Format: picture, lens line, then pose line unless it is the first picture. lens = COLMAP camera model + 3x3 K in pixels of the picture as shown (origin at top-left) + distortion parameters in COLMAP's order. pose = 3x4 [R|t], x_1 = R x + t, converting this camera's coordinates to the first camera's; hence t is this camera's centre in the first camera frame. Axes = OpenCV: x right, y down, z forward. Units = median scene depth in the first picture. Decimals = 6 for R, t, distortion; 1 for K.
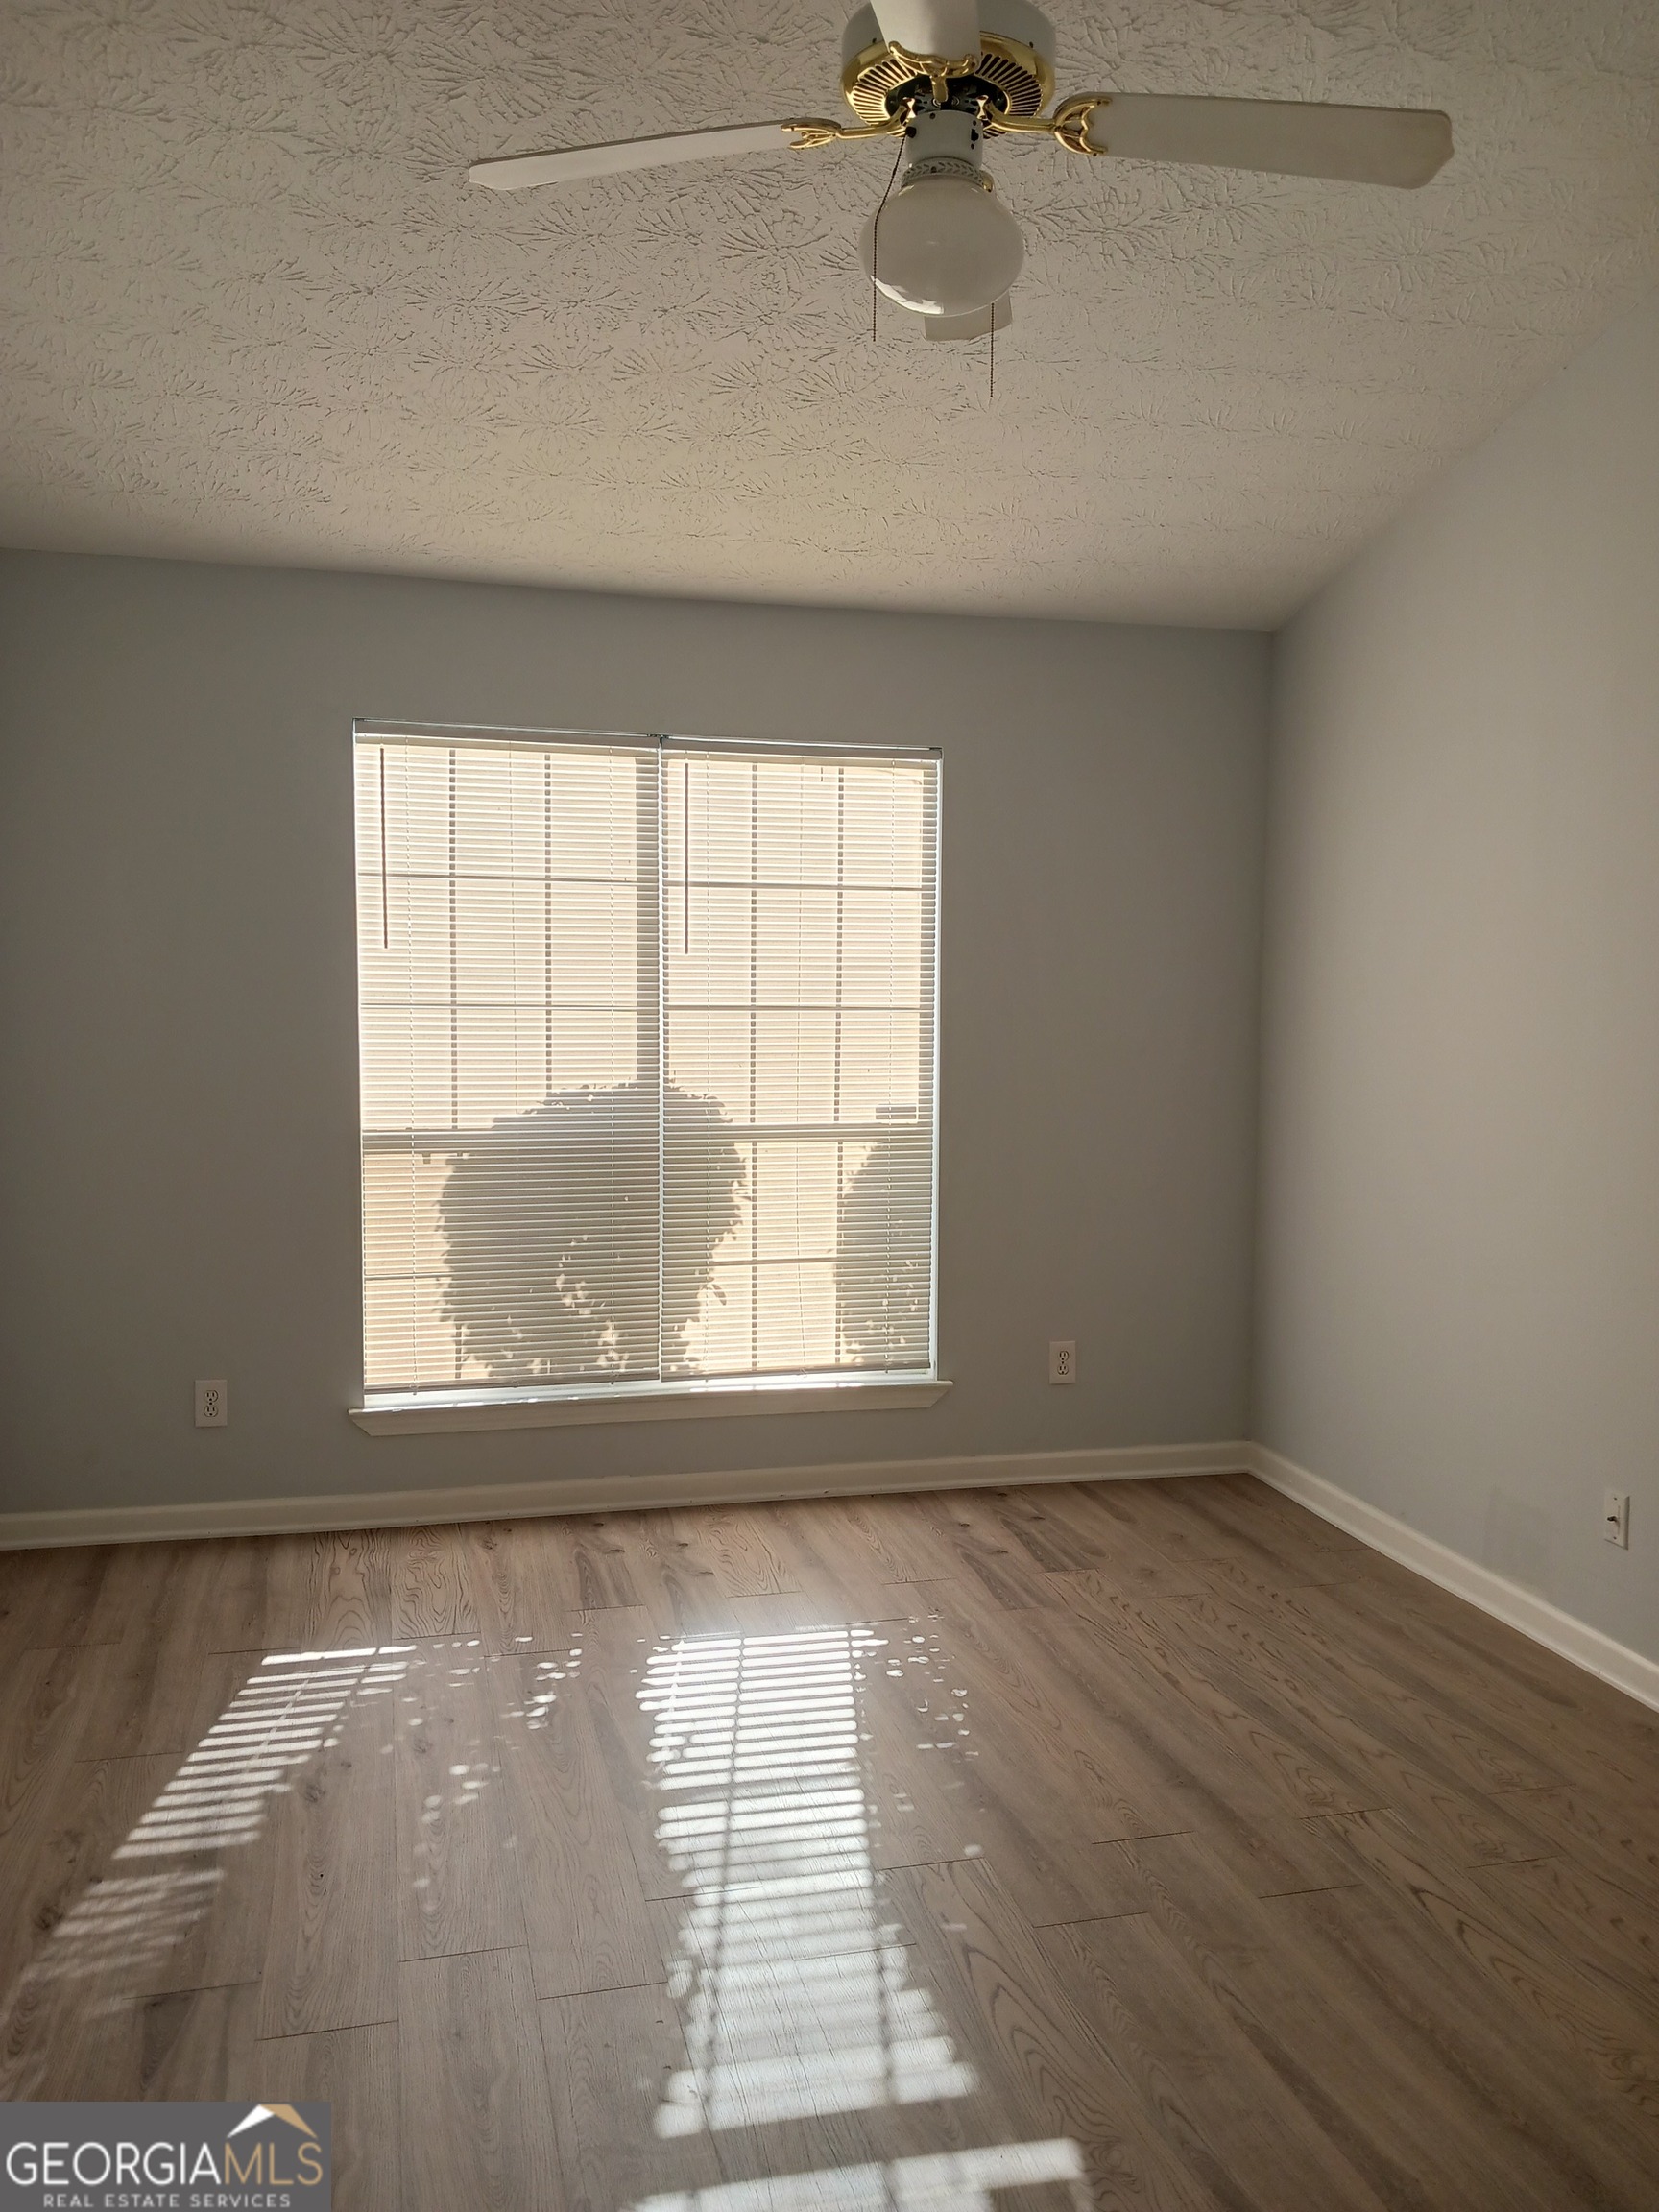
lens RADIAL K [[1680.4, 0, 829.5], [0, 1680.4, 1106.0], [0, 0, 1]] dist [0.197175, -0.360745]
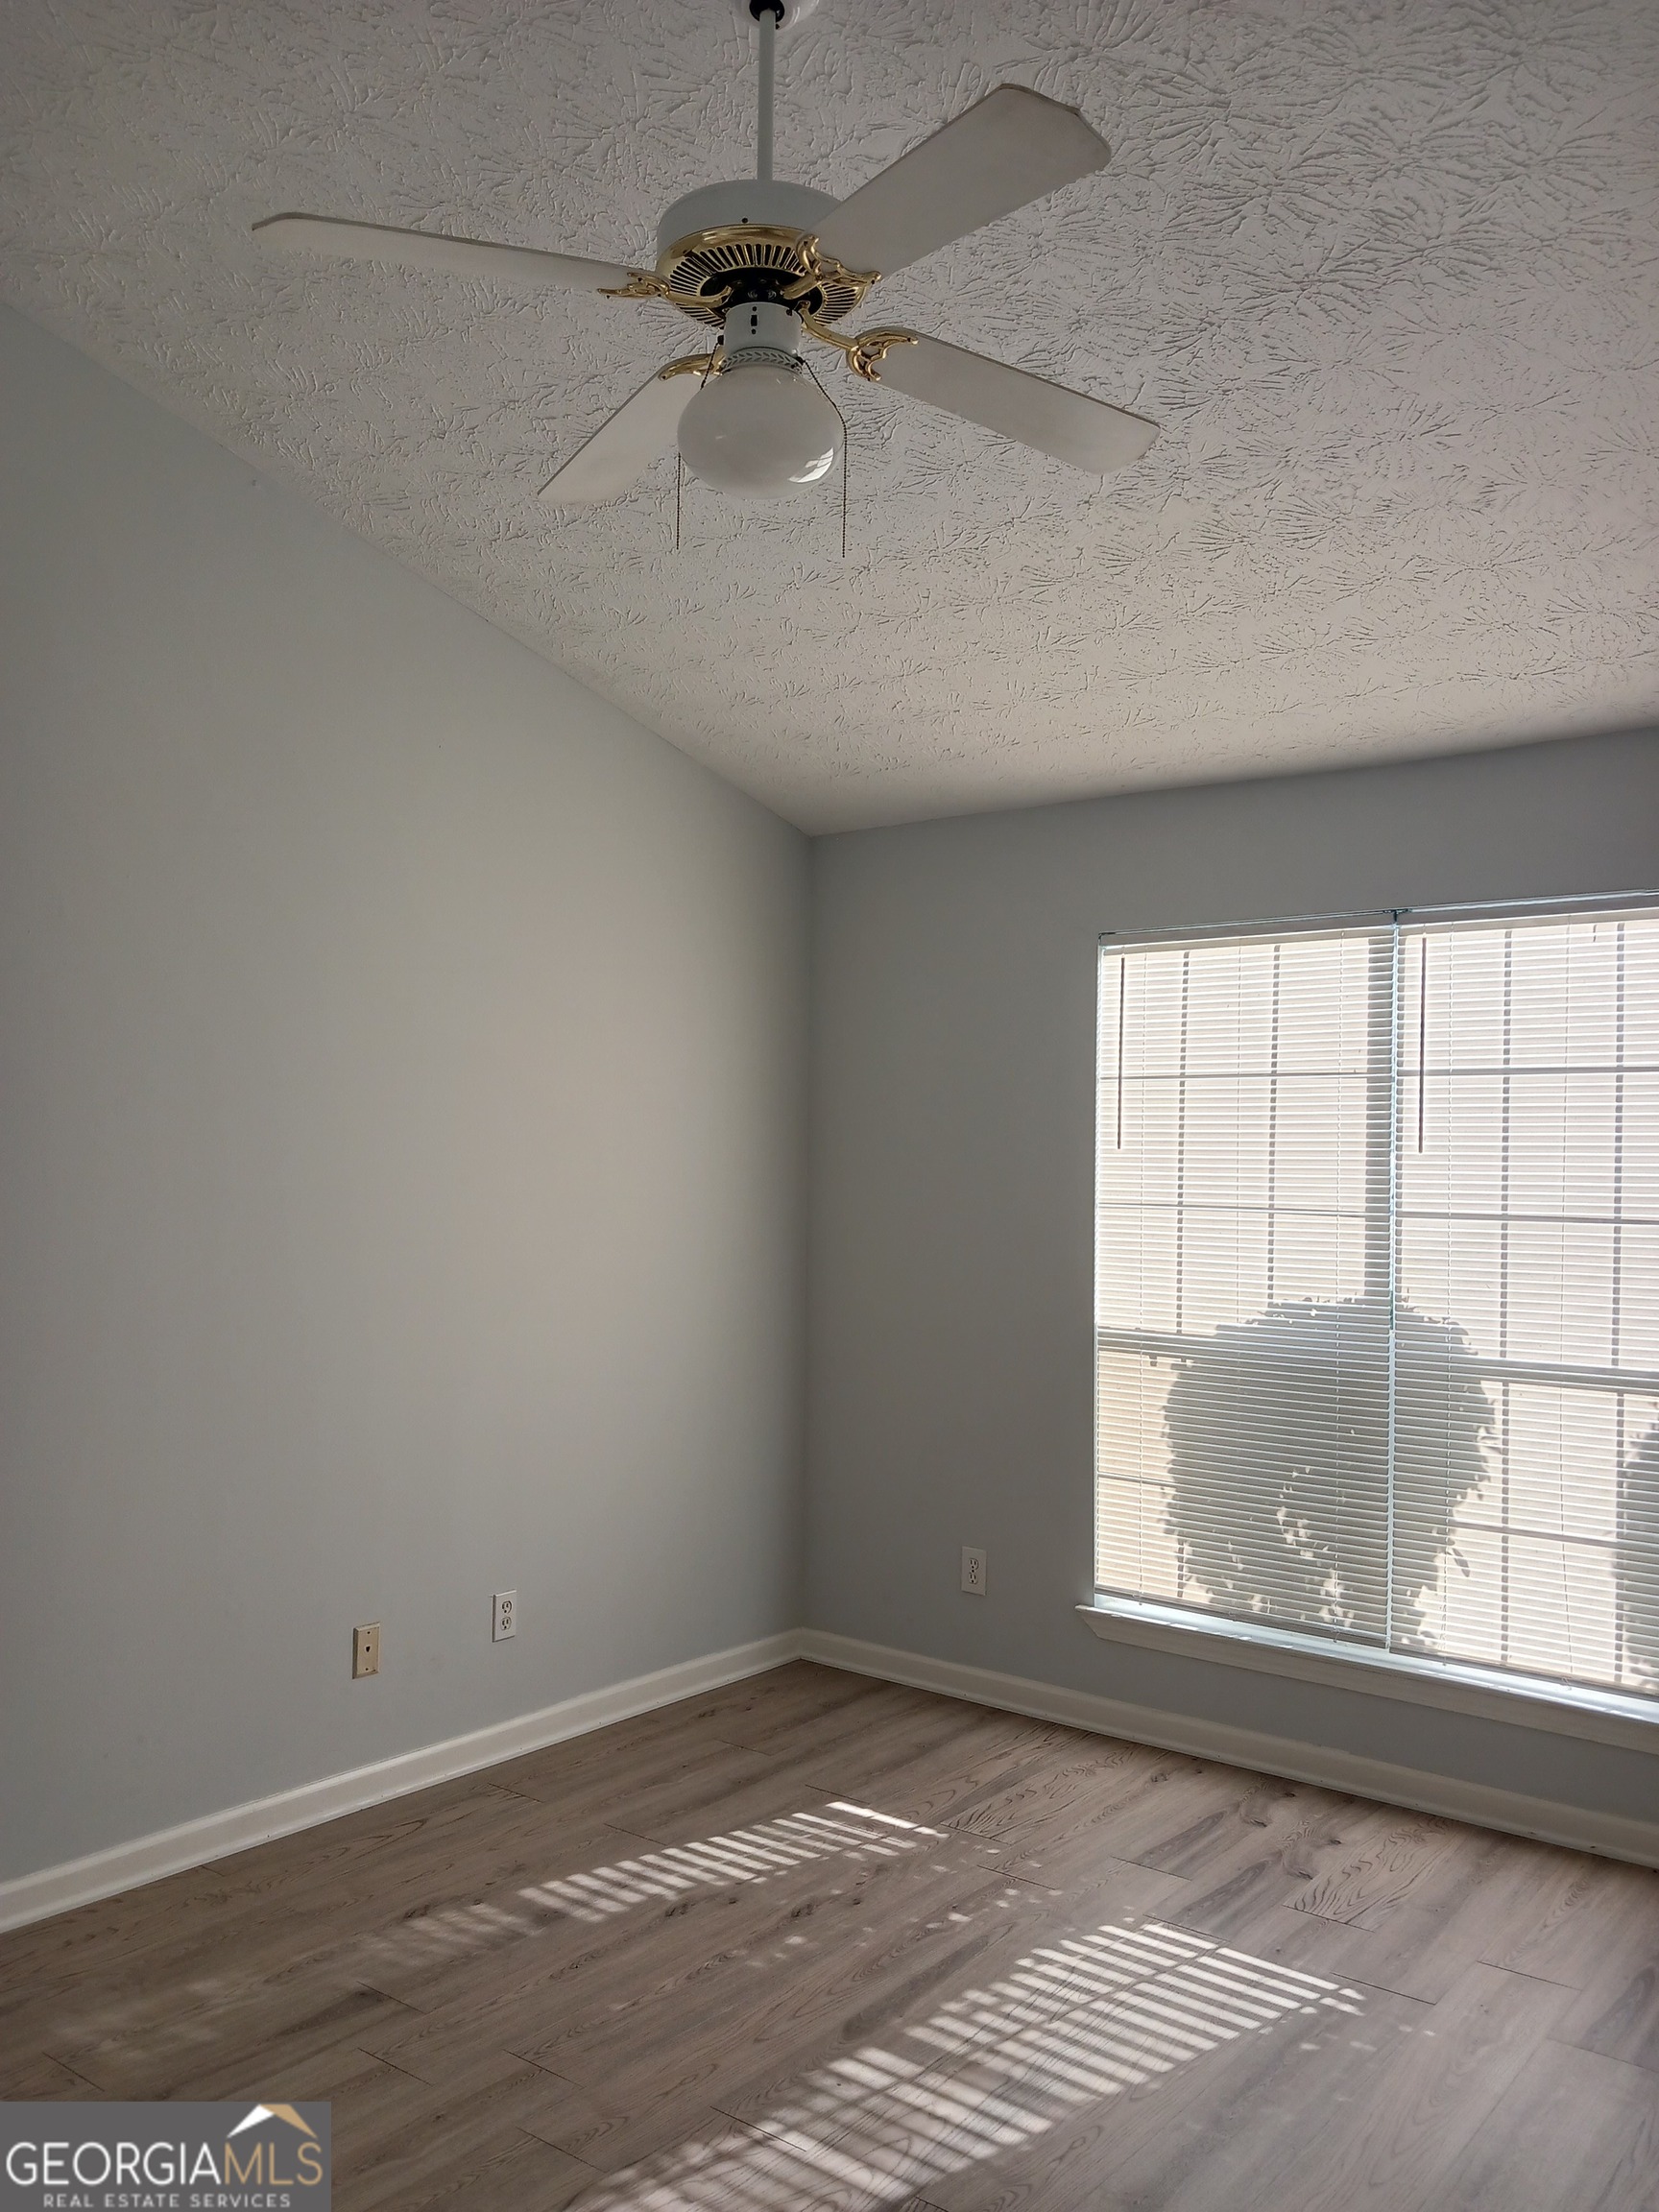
lens RADIAL K [[1730.7, 0, 829.5], [0, 1730.7, 1106.0], [0, 0, 1]] dist [0.060820, -0.127902]
pose [[0.634409, -0.022075, -0.772682, 0.417426], [-0.071018, 0.993700, -0.086698, -0.015293], [0.769728, 0.109876, 0.628845, 0.204622]]
